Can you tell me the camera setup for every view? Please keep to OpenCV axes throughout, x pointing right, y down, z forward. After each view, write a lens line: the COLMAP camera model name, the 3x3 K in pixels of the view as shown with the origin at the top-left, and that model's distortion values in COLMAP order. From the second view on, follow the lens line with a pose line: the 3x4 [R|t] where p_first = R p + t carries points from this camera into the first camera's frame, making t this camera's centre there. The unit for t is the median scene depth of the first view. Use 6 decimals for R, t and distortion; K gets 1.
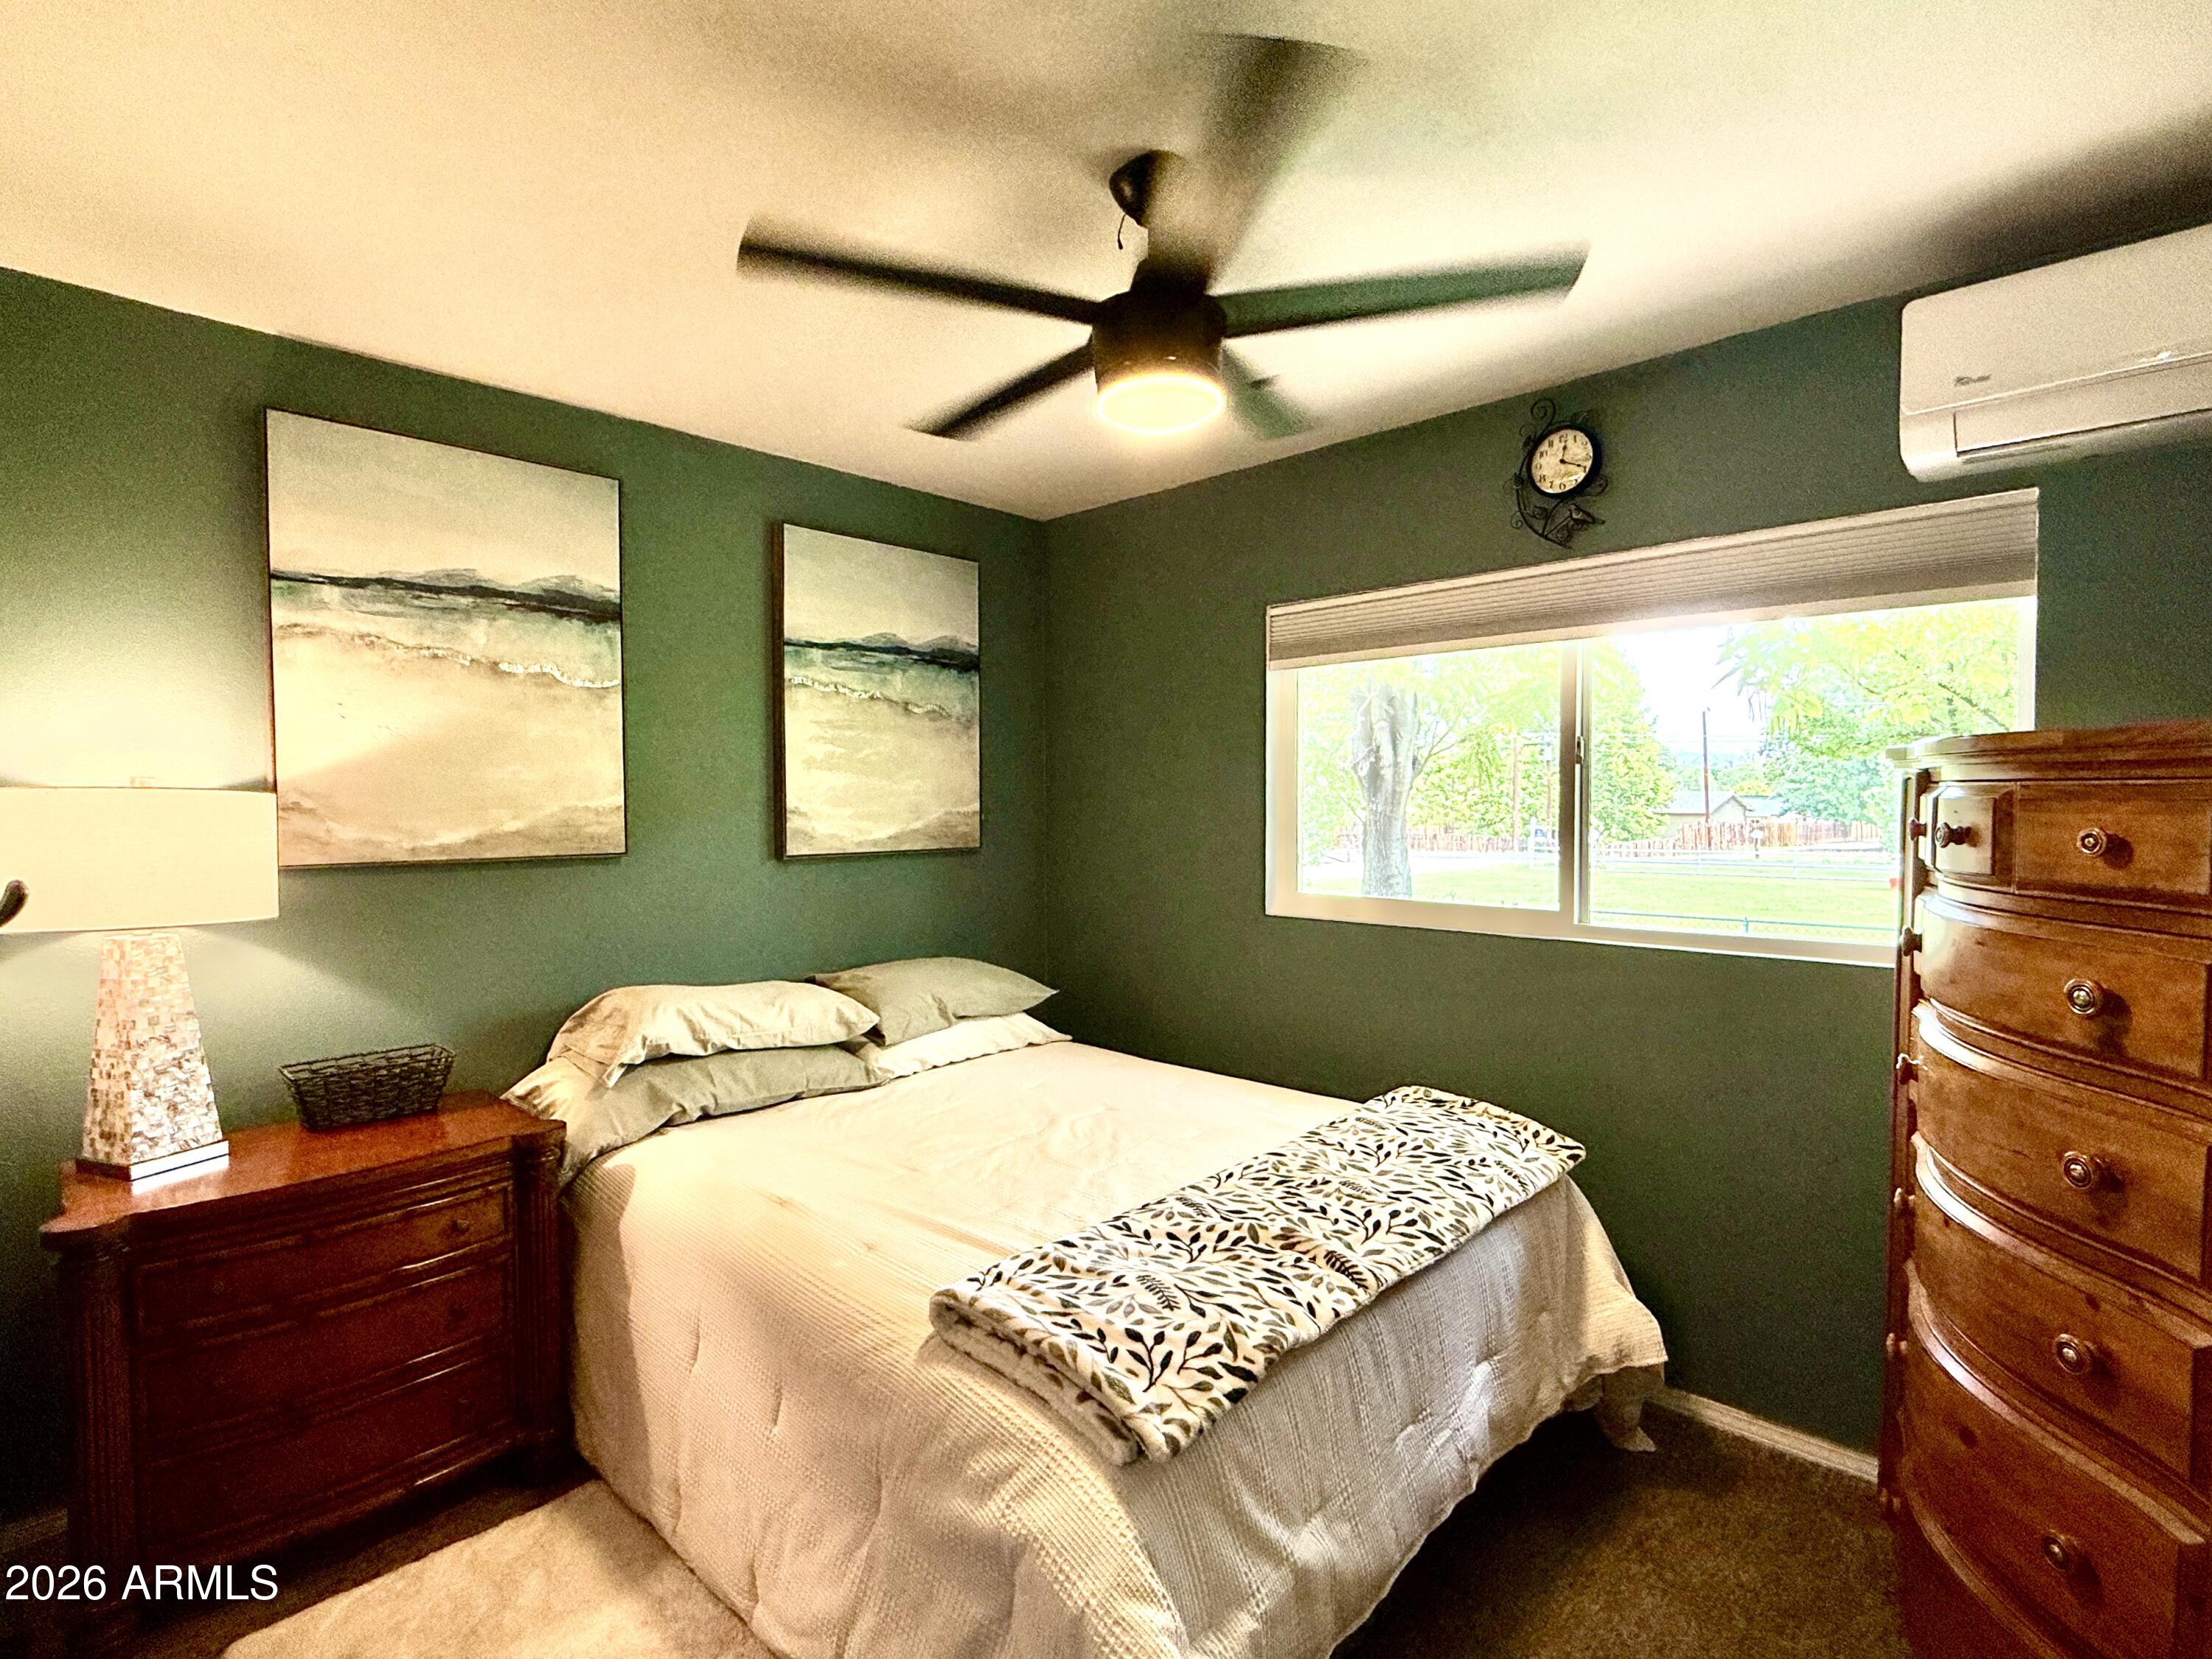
lens RADIAL K [[1059.4, 0, 1117.3], [0, 1059.4, 830.1], [0, 0, 1]] dist [-0.002600, 0.000518]
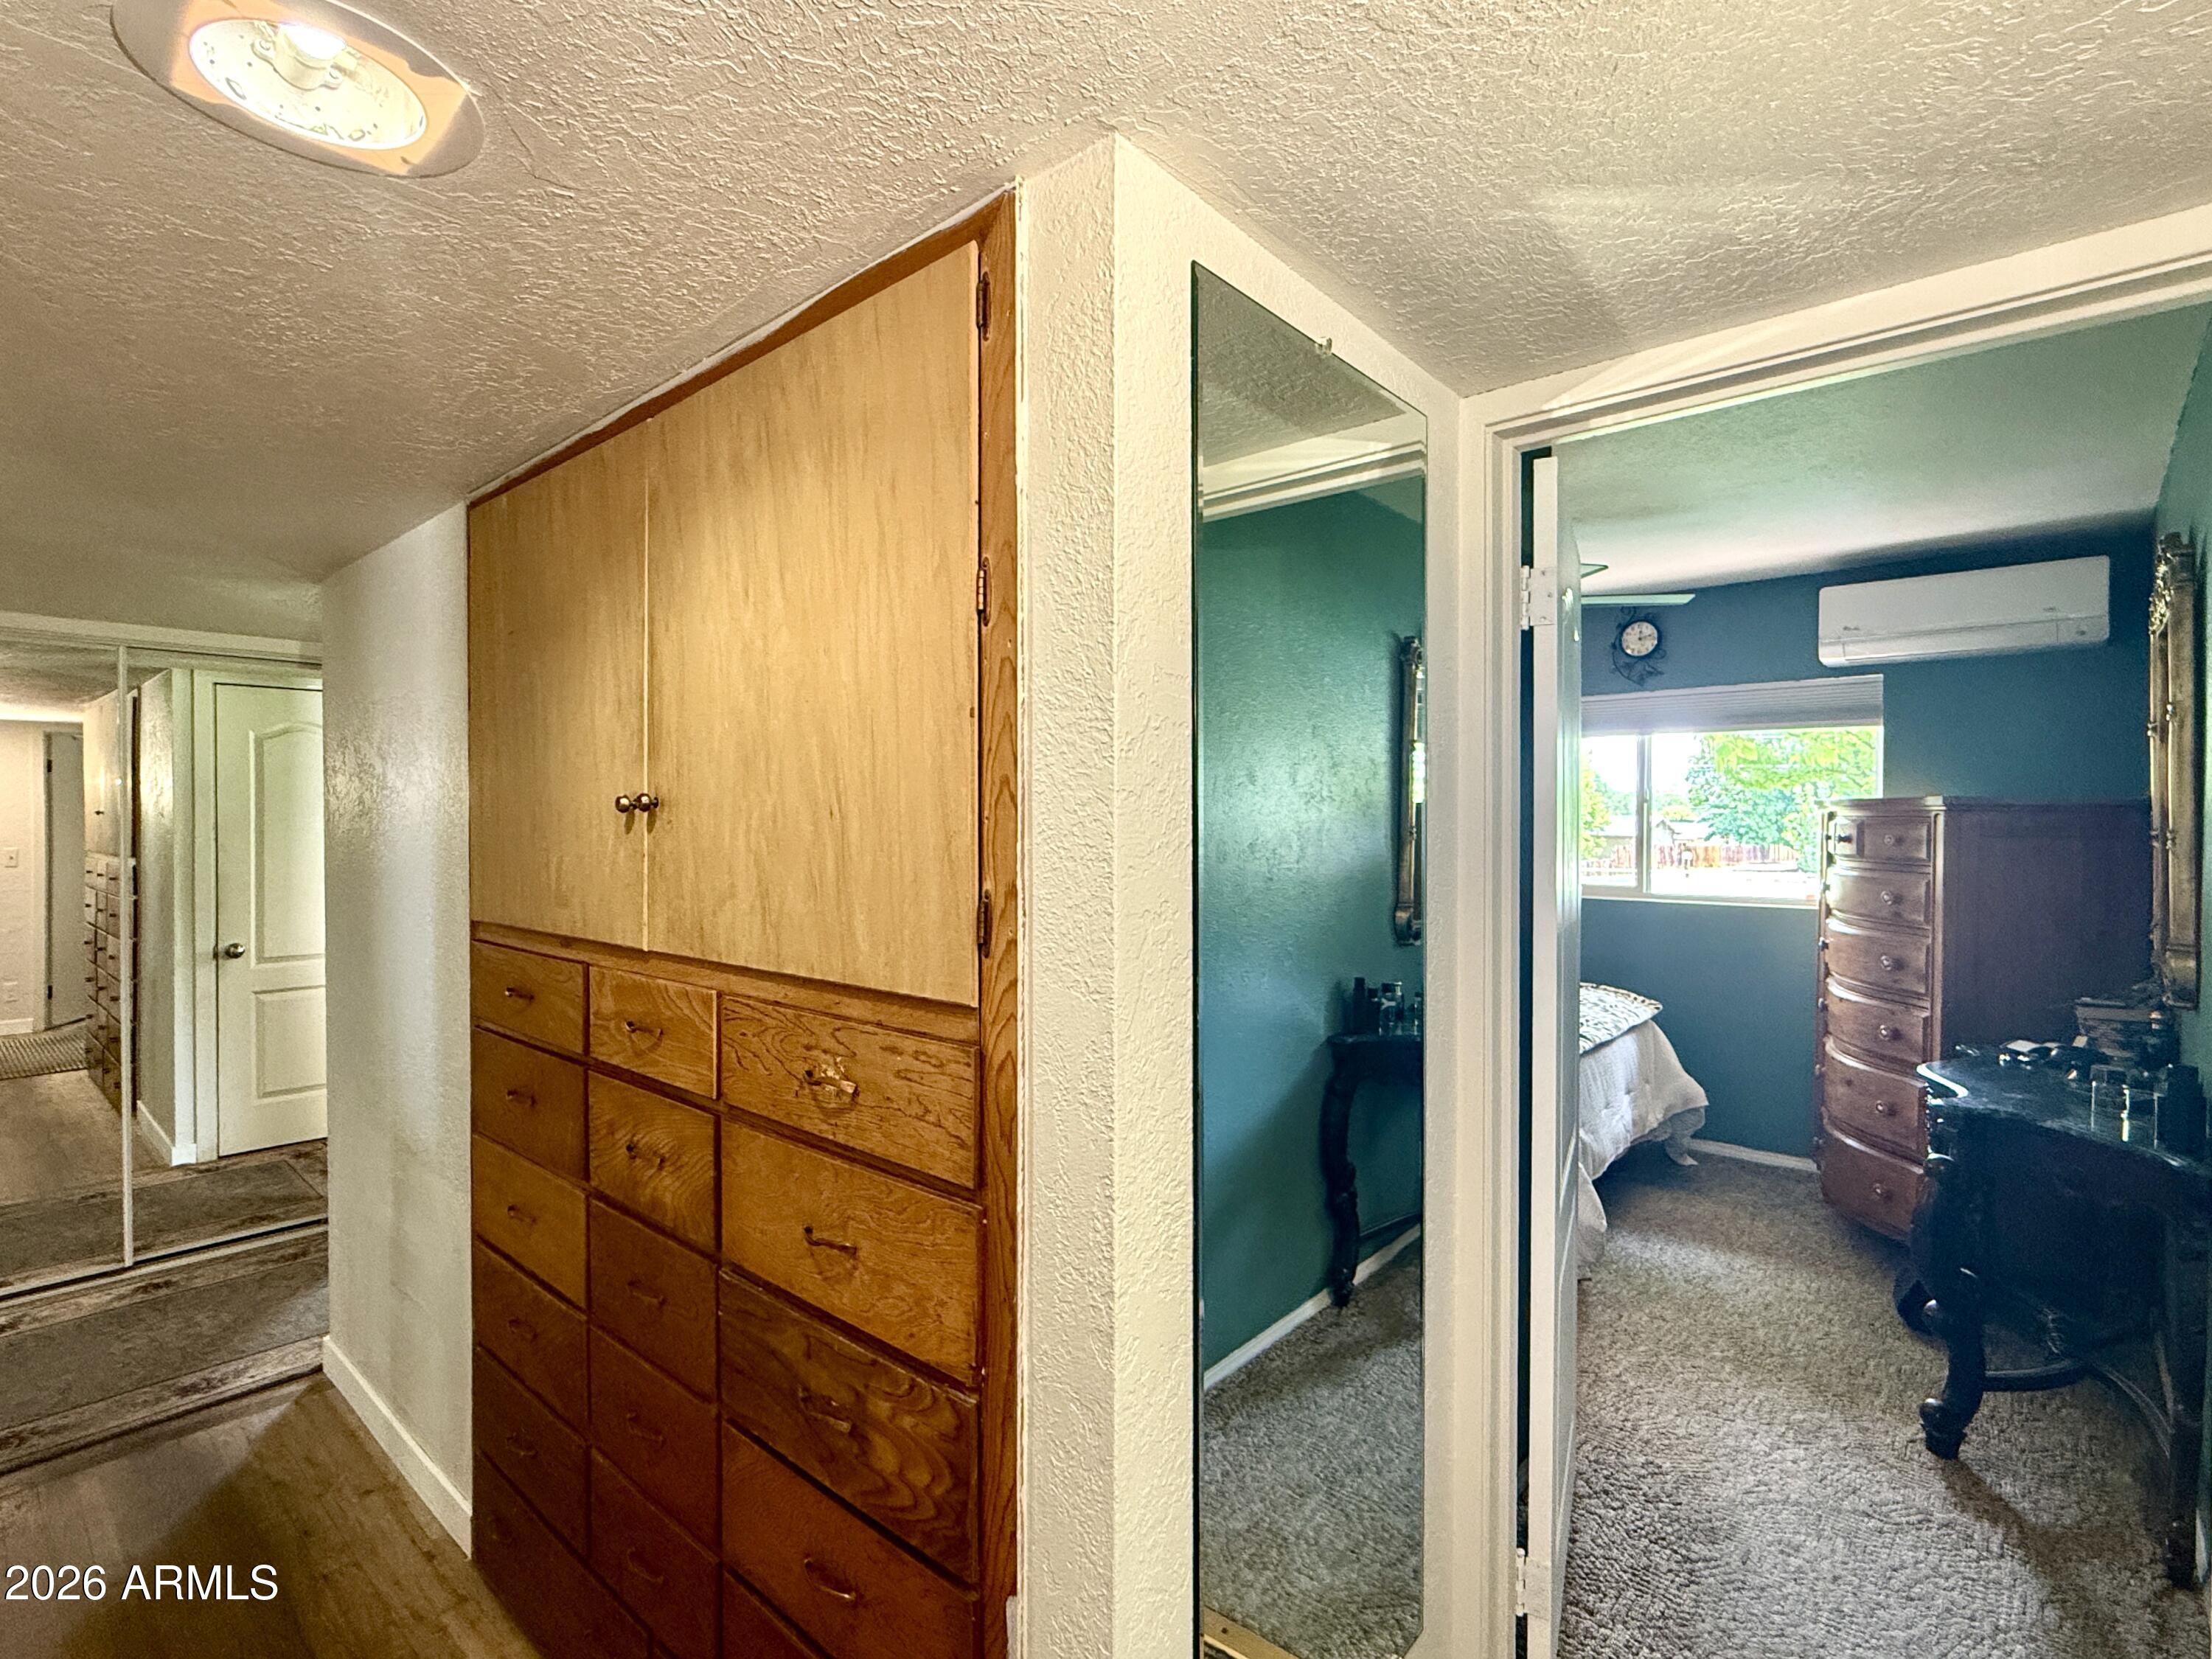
lens RADIAL K [[1059.4, 0, 1097.6], [0, 1059.4, 830.9], [0, 0, 1]] dist [-0.002600, 0.000518]
pose [[0.999063, 0.007045, 0.042692, -0.611173], [-0.006280, 0.999818, -0.018012, 0.024683], [-0.042811, 0.017727, 0.998926, -0.809913]]
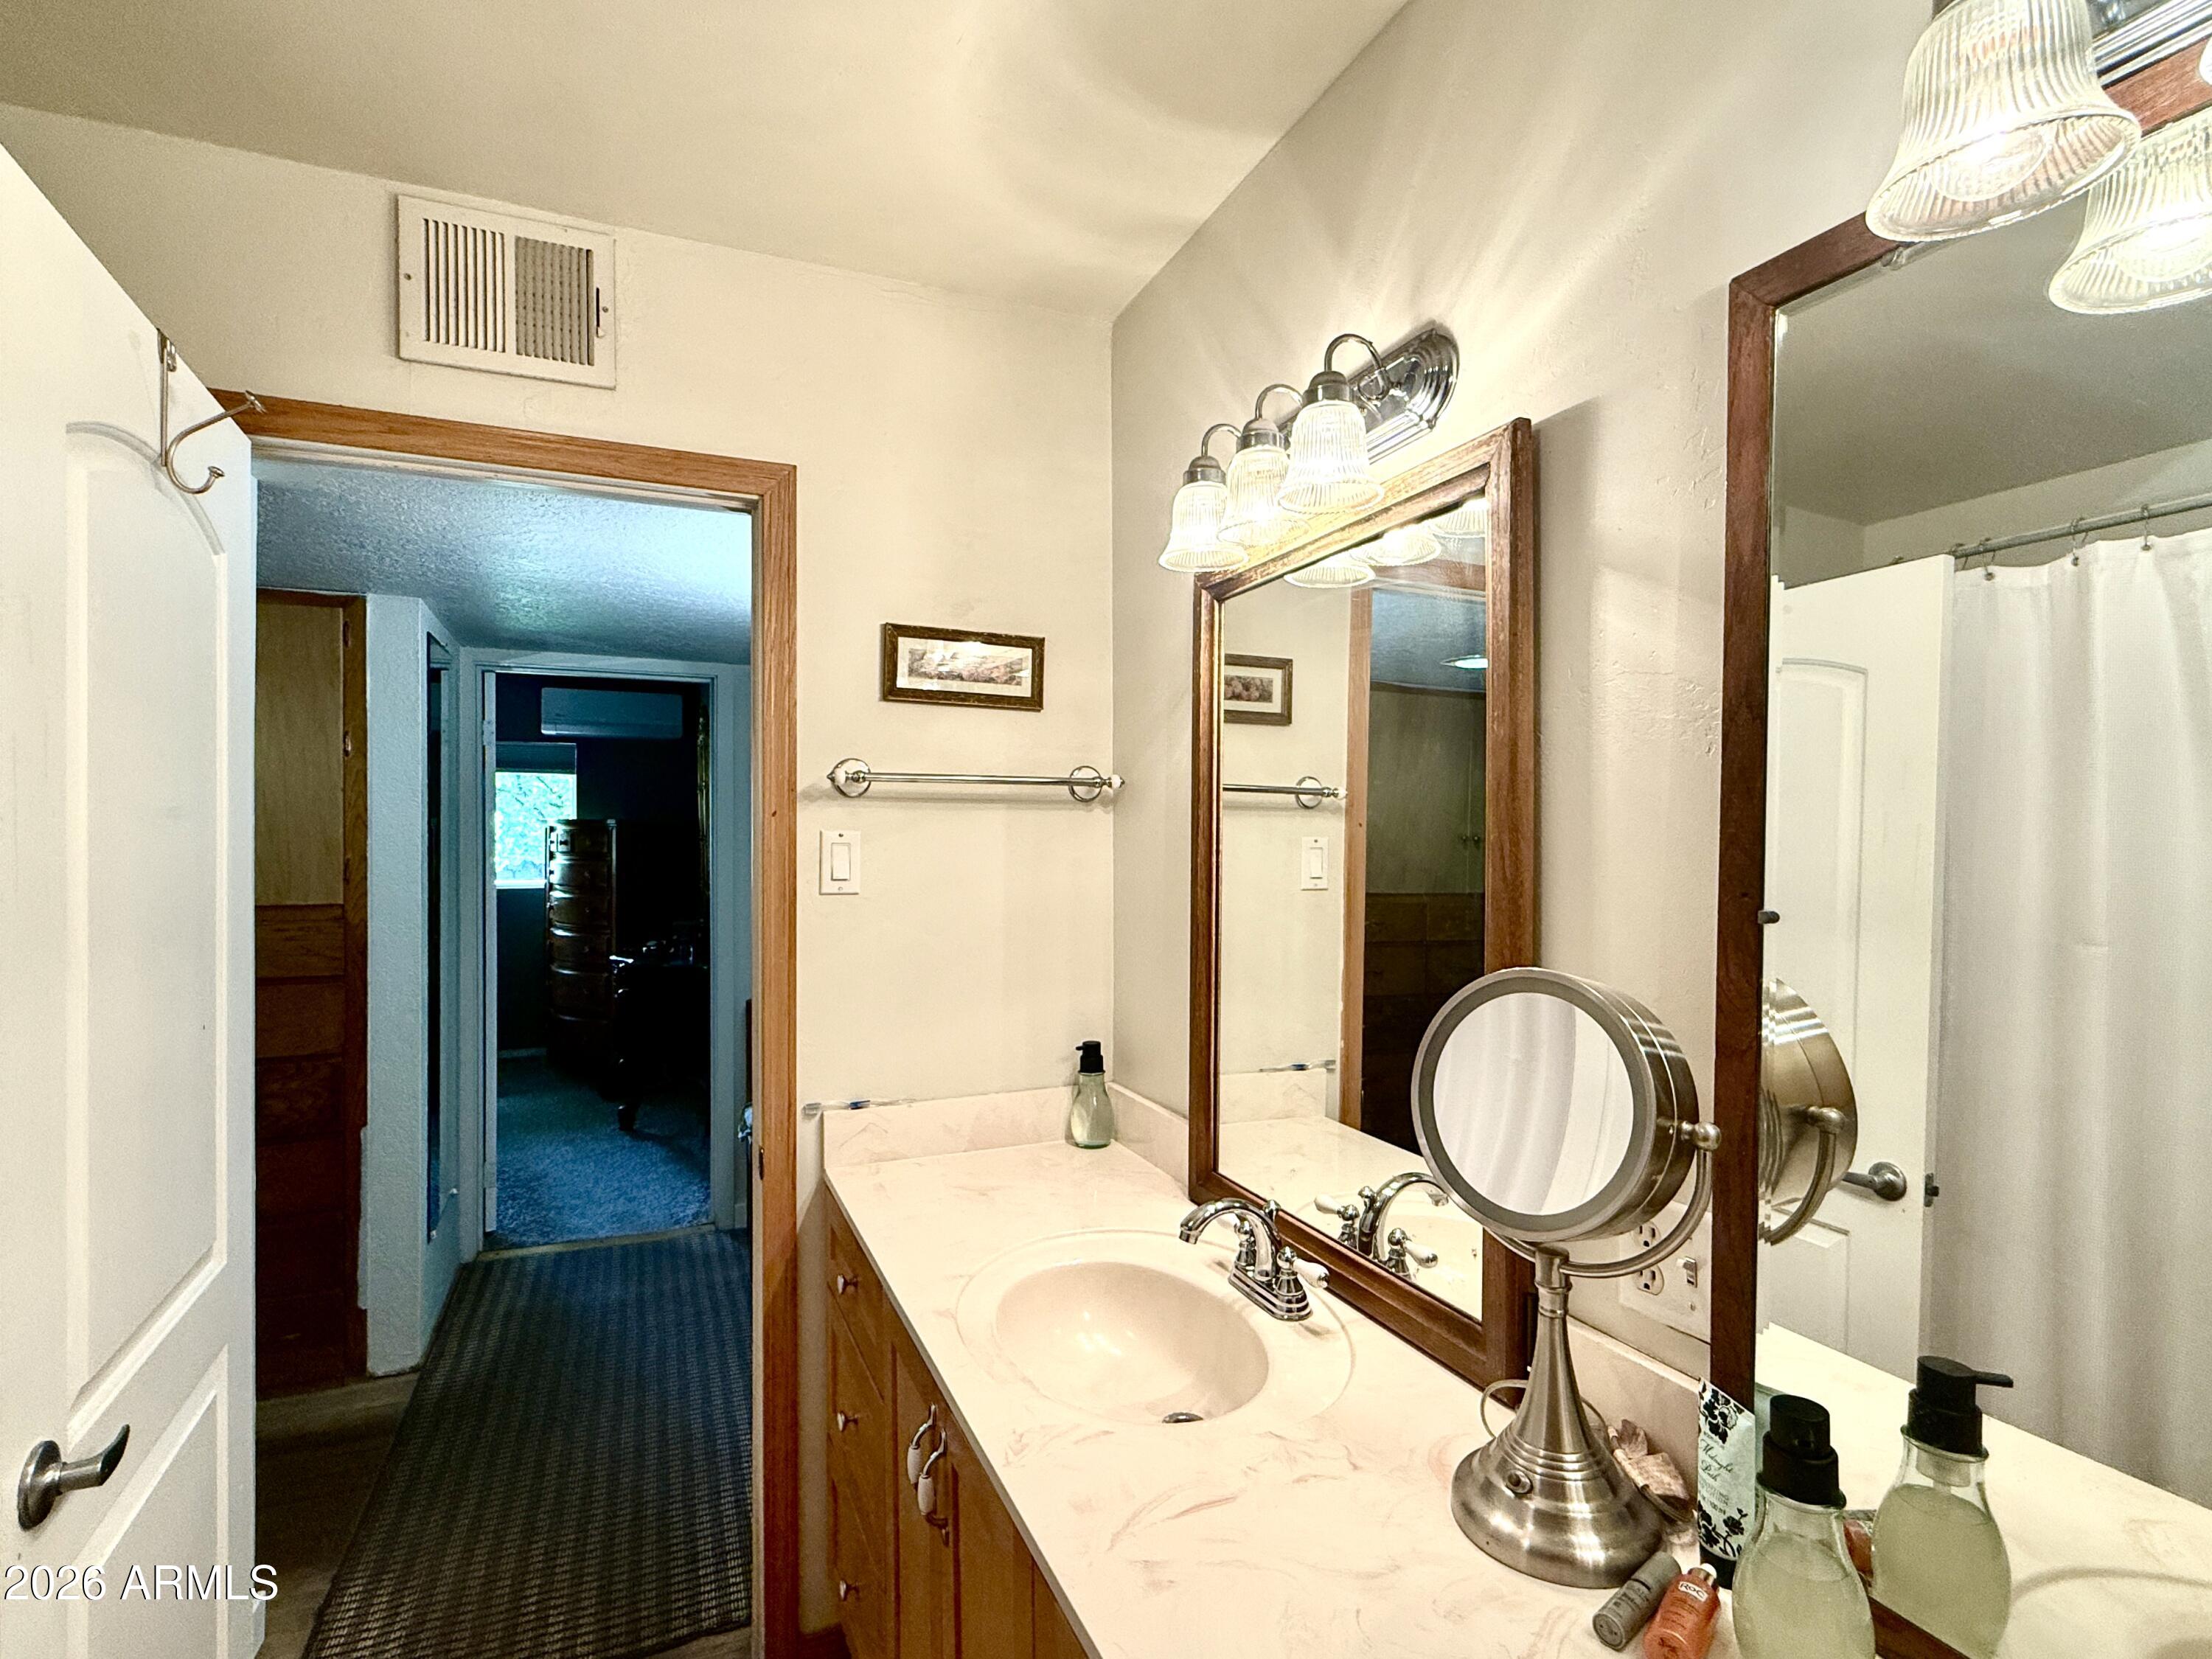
lens RADIAL K [[1059.4, 0, 1104.8], [0, 1059.4, 843.8], [0, 0, 1]] dist [-0.002600, 0.000518]
pose [[0.375987, -0.002069, 0.926623, -1.325331], [0.022321, 0.999728, -0.006825, 0.049514], [-0.926356, 0.023249, 0.375931, -1.491420]]
